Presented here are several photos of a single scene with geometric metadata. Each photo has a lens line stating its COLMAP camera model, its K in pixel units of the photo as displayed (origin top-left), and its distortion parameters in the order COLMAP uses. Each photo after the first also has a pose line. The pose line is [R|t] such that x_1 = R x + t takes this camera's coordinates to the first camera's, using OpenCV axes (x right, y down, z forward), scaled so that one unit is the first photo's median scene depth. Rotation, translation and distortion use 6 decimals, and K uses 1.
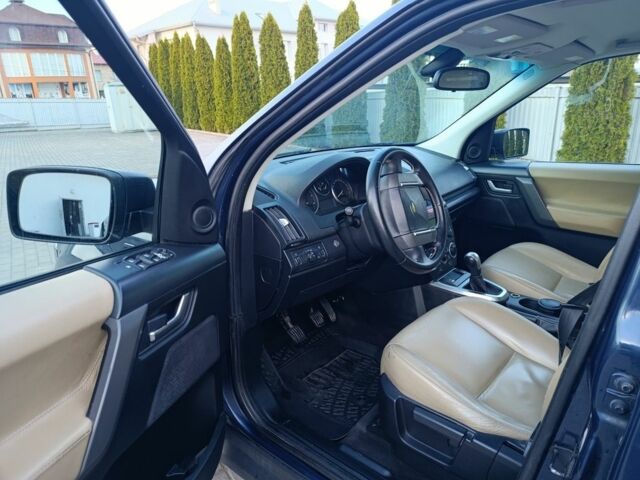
lens RADIAL K [[438.5, 0, 321.1], [0, 438.5, 234.1], [0, 0, 1]] dist [0.024250, -0.034479]
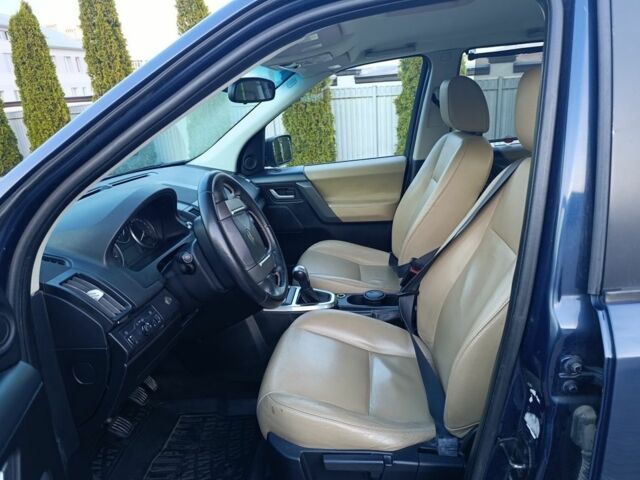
lens RADIAL K [[438.5, 0, 306.2], [0, 438.5, 230.8], [0, 0, 1]] dist [0.024250, -0.034479]
pose [[0.814801, -0.209131, 0.540706, -0.144157], [0.222748, 0.974011, 0.041059, -0.068178], [-0.535241, 0.086986, 0.840209, 0.164084]]
